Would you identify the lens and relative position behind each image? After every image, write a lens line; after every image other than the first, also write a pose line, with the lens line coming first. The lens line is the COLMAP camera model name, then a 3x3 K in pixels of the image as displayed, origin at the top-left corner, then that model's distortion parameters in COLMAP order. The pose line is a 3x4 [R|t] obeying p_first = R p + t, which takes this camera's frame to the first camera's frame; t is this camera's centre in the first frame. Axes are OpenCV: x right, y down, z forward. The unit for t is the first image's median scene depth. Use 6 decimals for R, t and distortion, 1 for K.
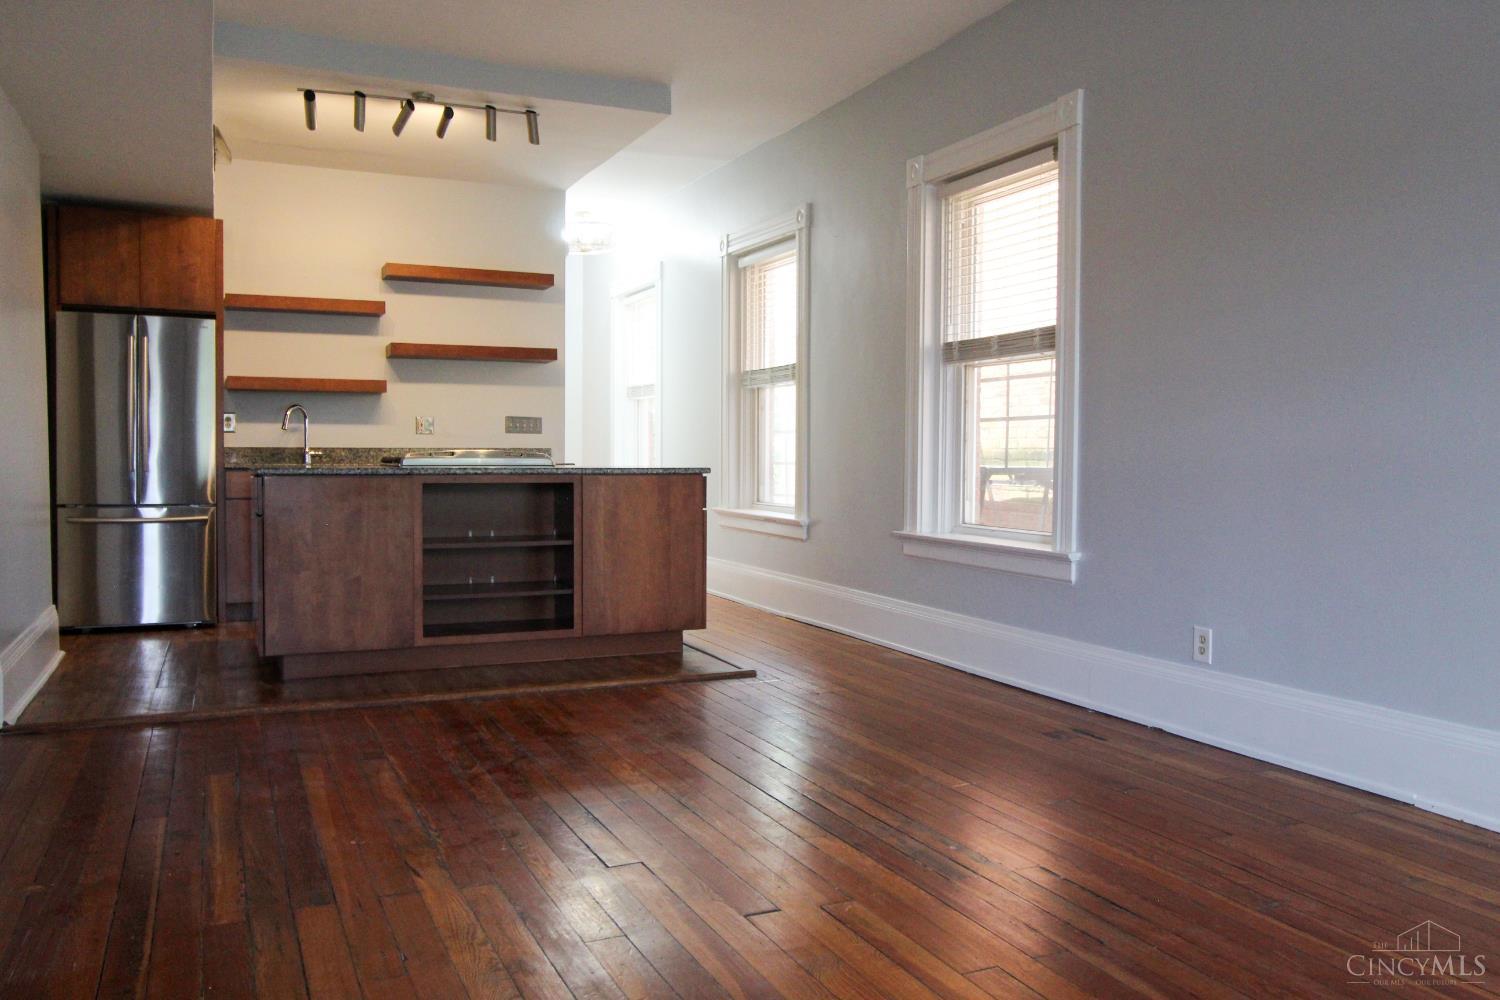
lens RADIAL K [[1175.1, 0, 752.5], [0, 1175.1, 501.7], [0, 0, 1]] dist [-0.004699, 0.004406]
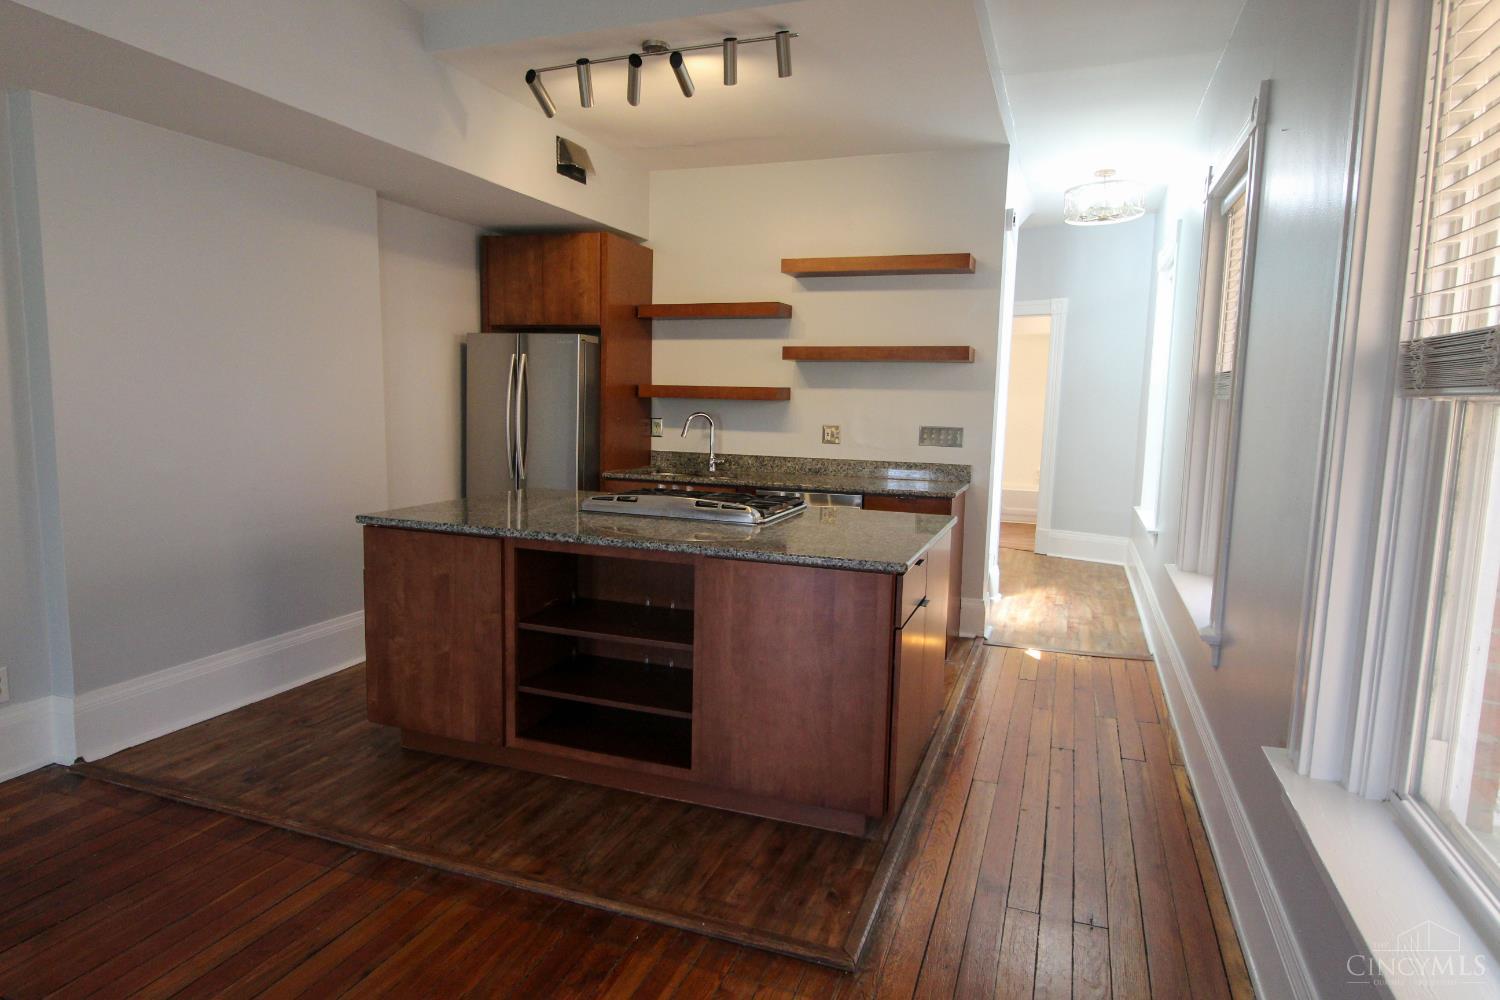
lens RADIAL K [[871.3, 0, 756.7], [0, 871.3, 498.8], [0, 0, 1]] dist [-0.001688, -0.004083]
pose [[0.713669, 0.095273, -0.693974, 0.187948], [-0.046634, 0.994972, 0.088639, -0.085476], [0.698930, -0.030896, 0.714523, 0.553967]]
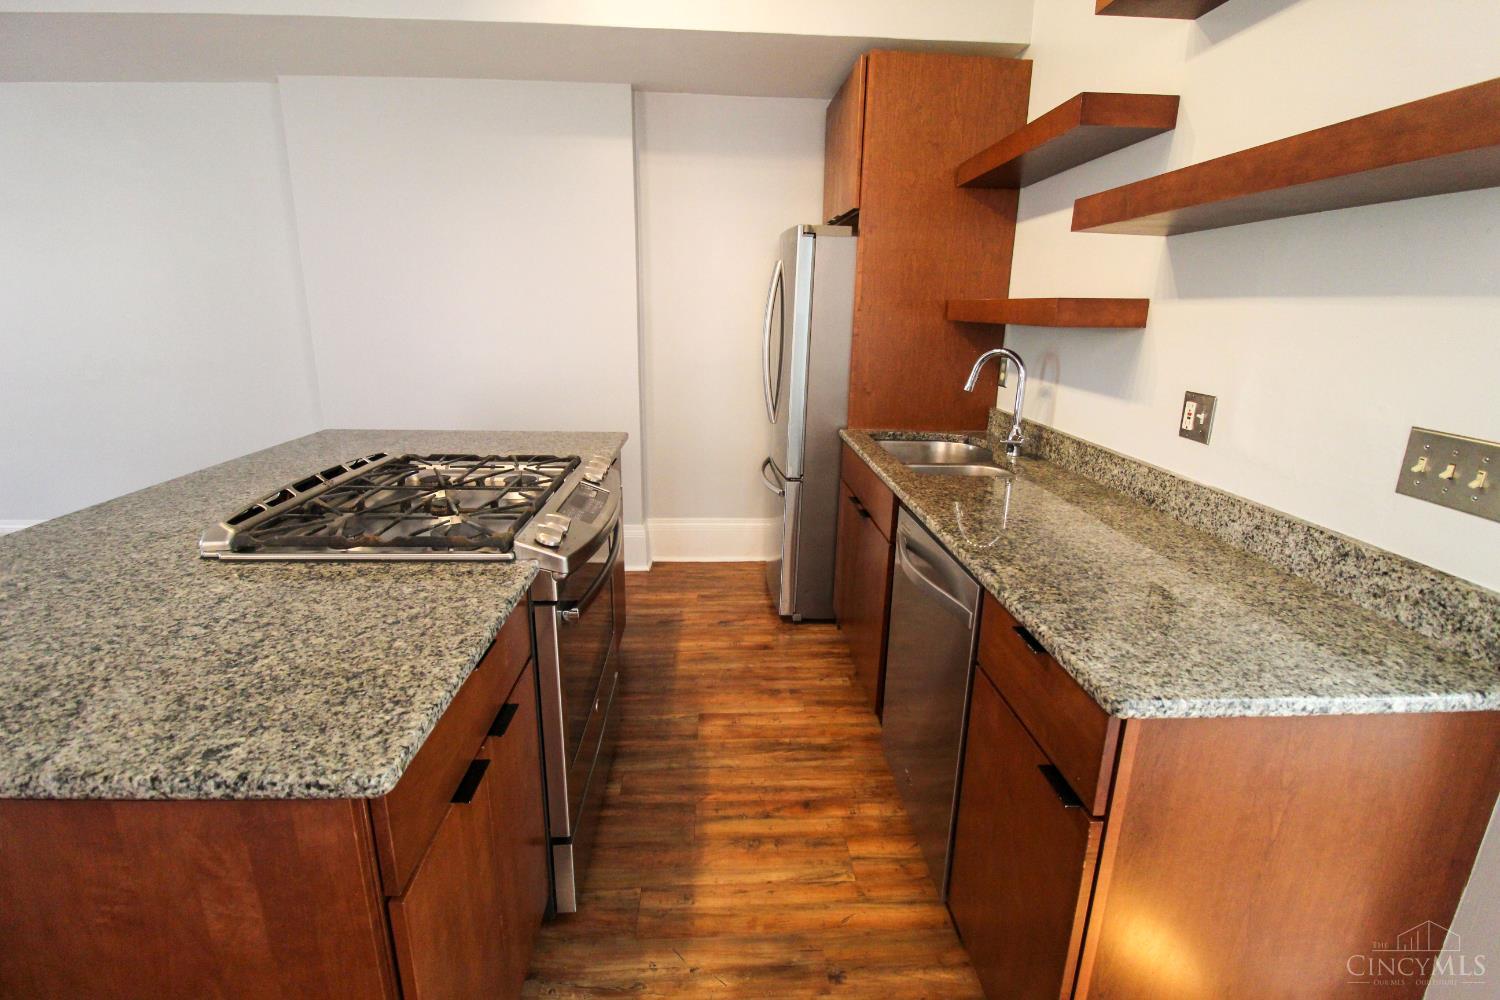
lens RADIAL K [[691.8, 0, 759.9], [0, 691.8, 497.5], [0, 0, 1]] dist [-0.004137, -0.011549]
pose [[-0.351454, 0.237519, -0.905574, -0.035000], [-0.065178, 0.958727, 0.276756, -0.108180], [0.933934, 0.156291, -0.321467, 1.118736]]
